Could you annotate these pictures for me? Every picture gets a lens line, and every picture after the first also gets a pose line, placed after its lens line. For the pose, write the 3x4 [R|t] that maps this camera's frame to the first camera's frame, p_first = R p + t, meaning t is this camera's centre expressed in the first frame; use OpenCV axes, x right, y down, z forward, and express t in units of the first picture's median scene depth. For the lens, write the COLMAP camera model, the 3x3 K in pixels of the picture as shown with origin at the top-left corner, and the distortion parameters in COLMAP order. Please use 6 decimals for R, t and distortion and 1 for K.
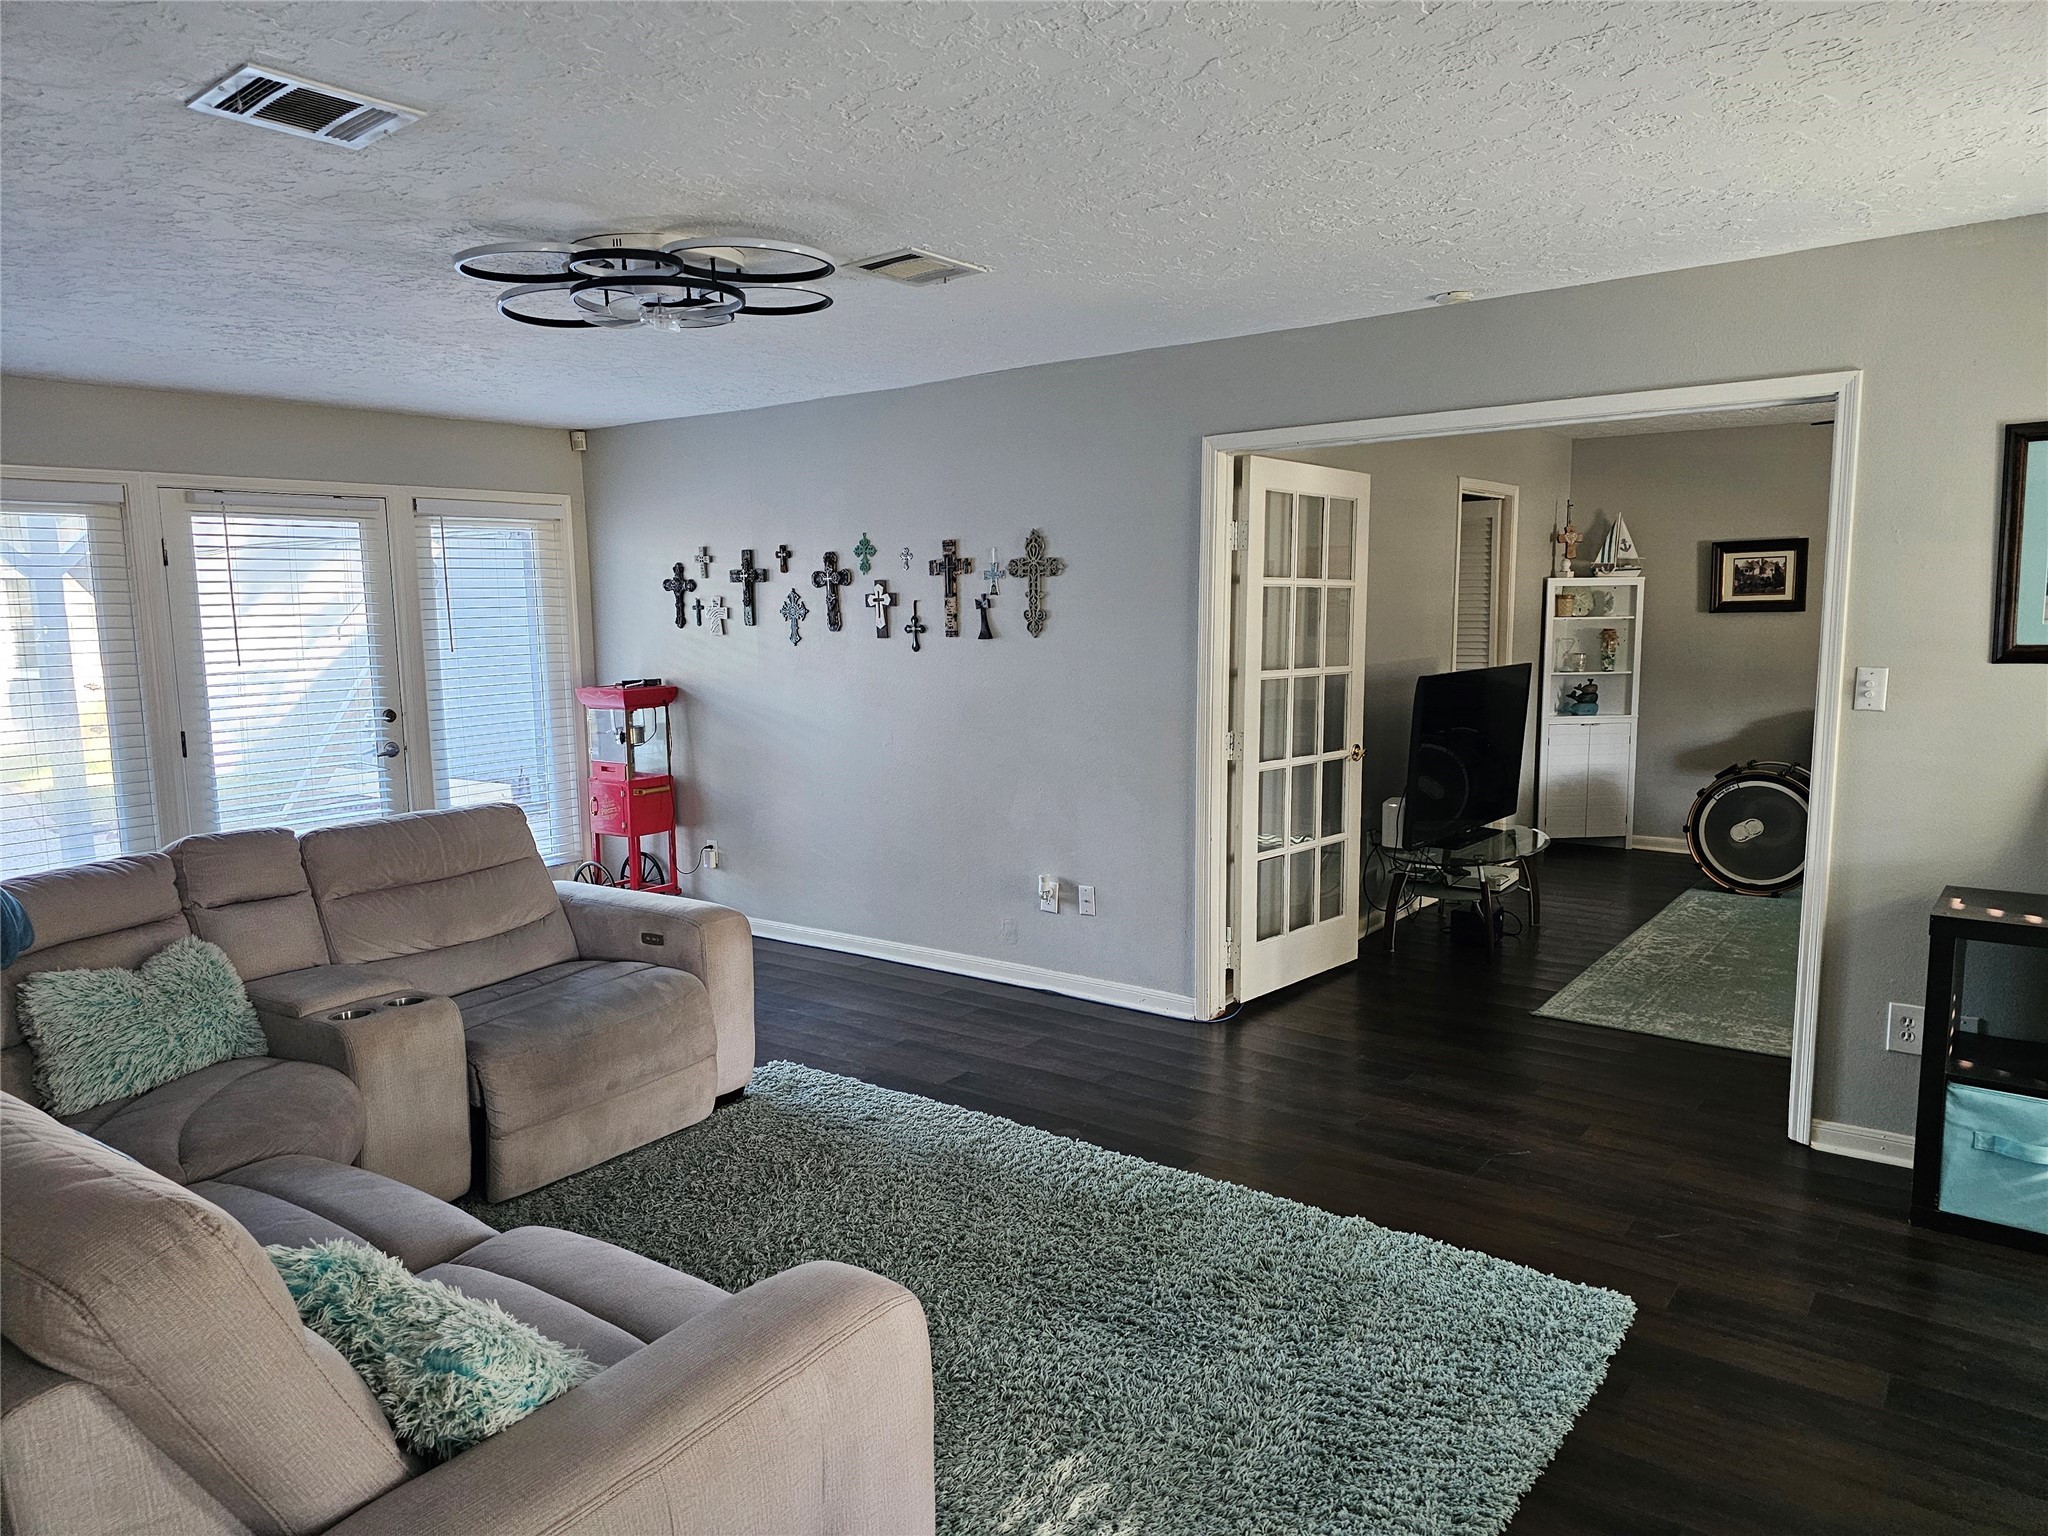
lens RADIAL K [[1373.6, 0, 1023.8], [0, 1373.6, 773.0], [0, 0, 1]] dist [0.002533, 0.000323]
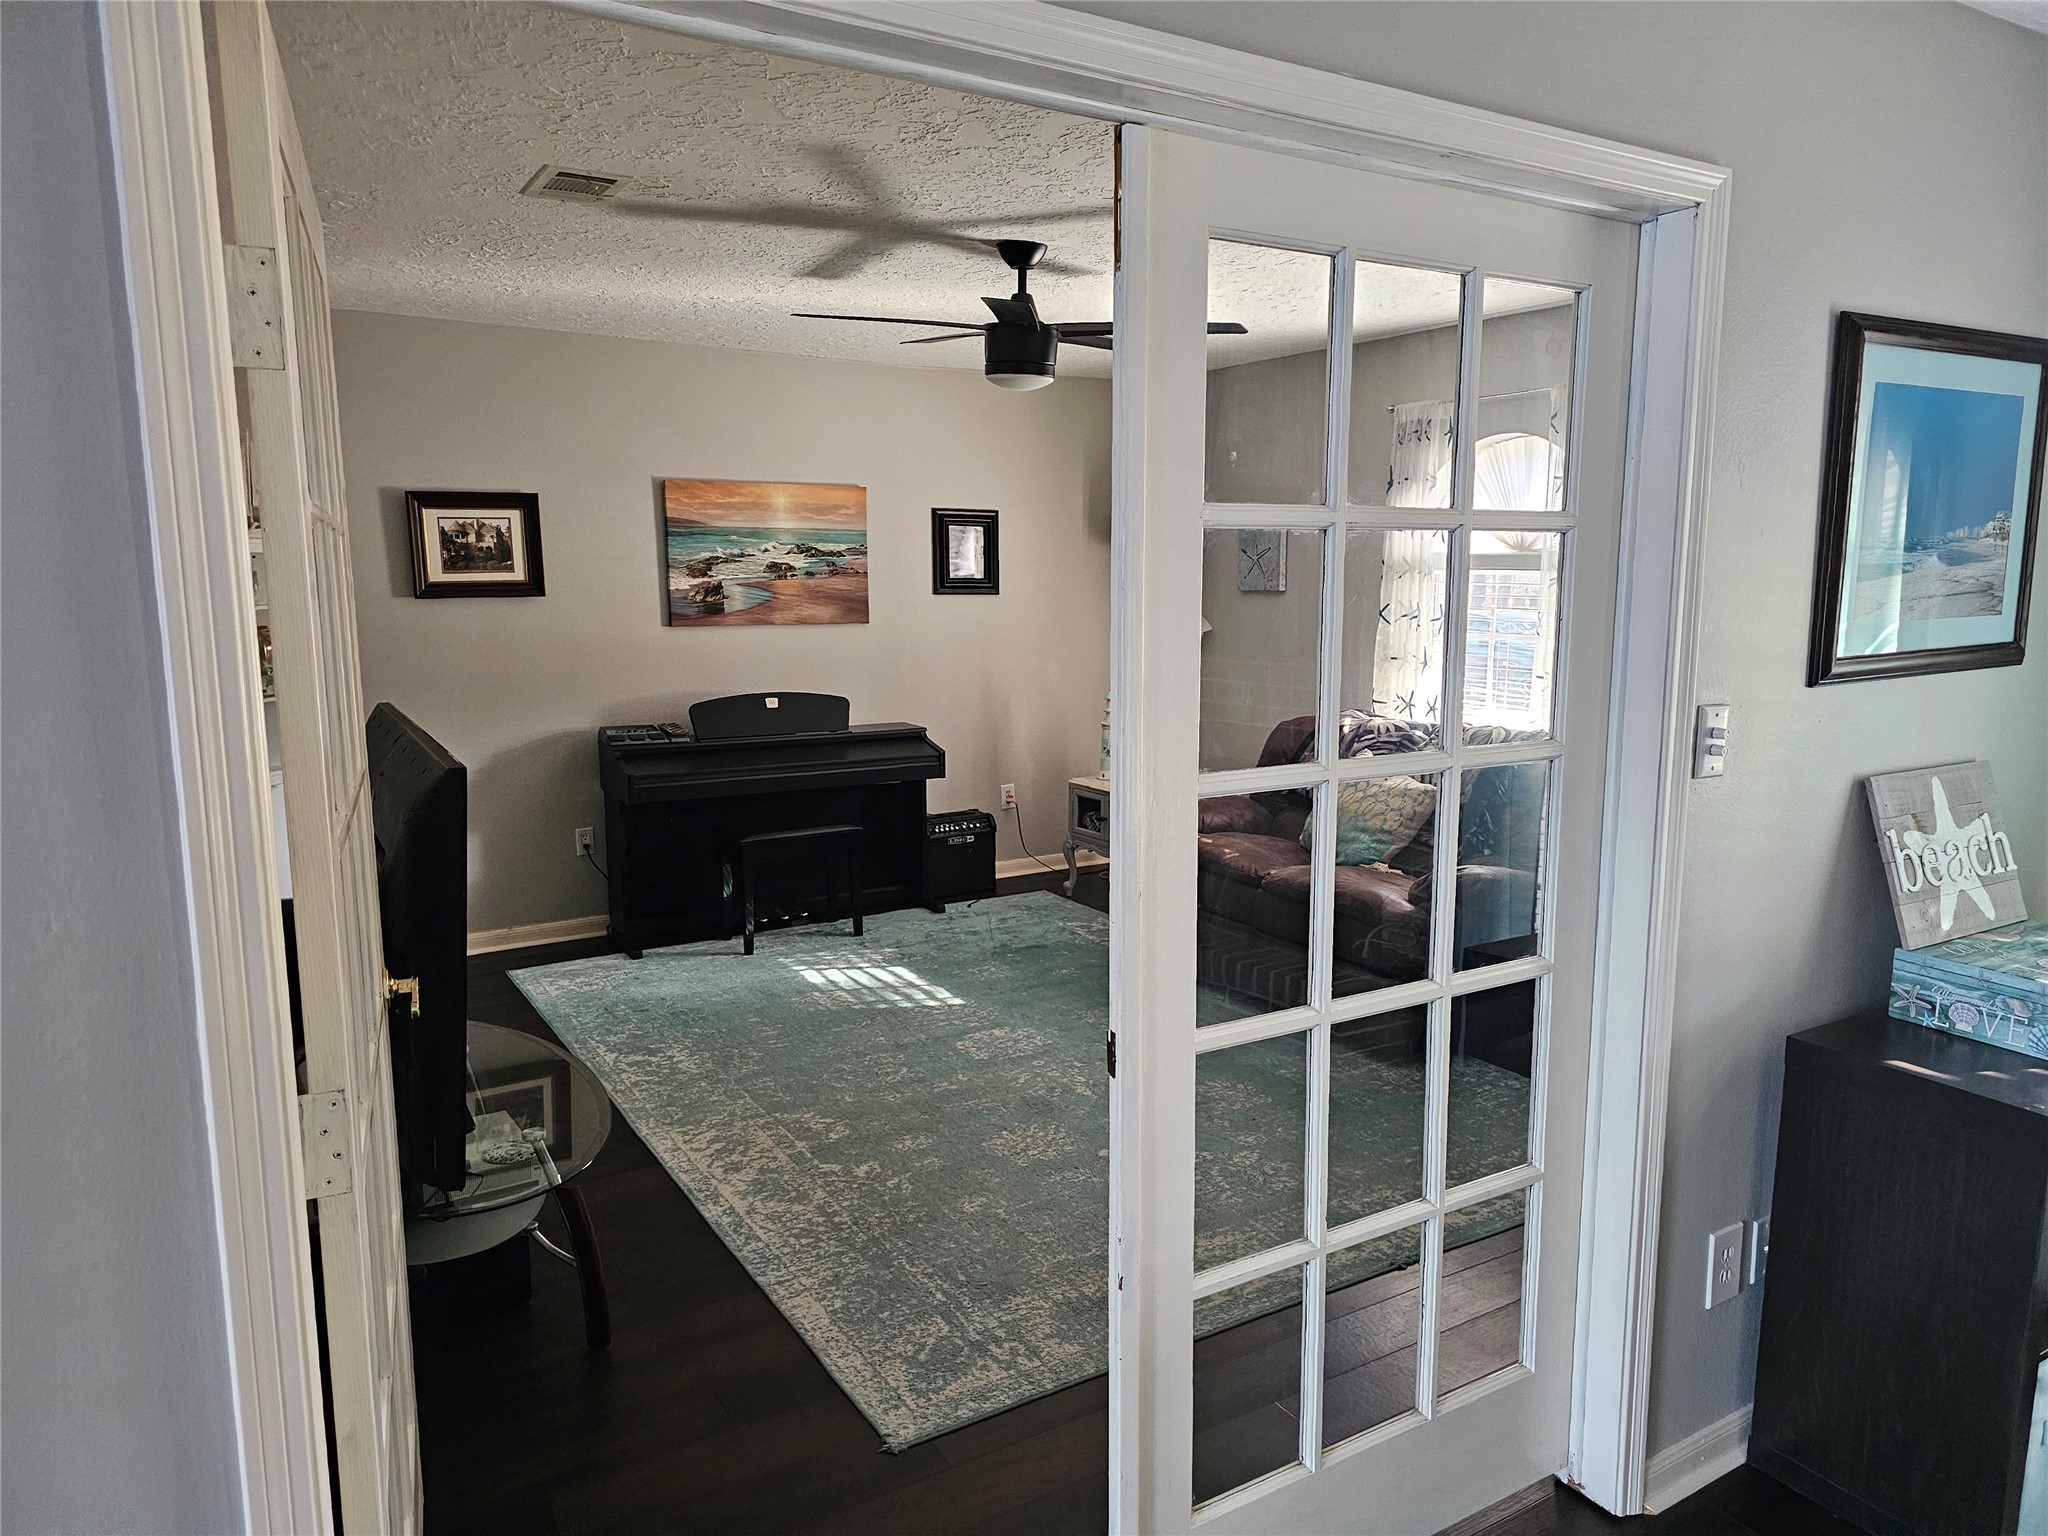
lens RADIAL K [[1373.6, 0, 1023.1], [0, 1373.6, 776.6], [0, 0, 1]] dist [0.002533, 0.000323]
pose [[0.369647, -0.123860, 0.920880, -0.015561], [0.106898, 0.990164, 0.090269, -0.061185], [-0.923003, 0.065072, 0.379251, 0.494581]]
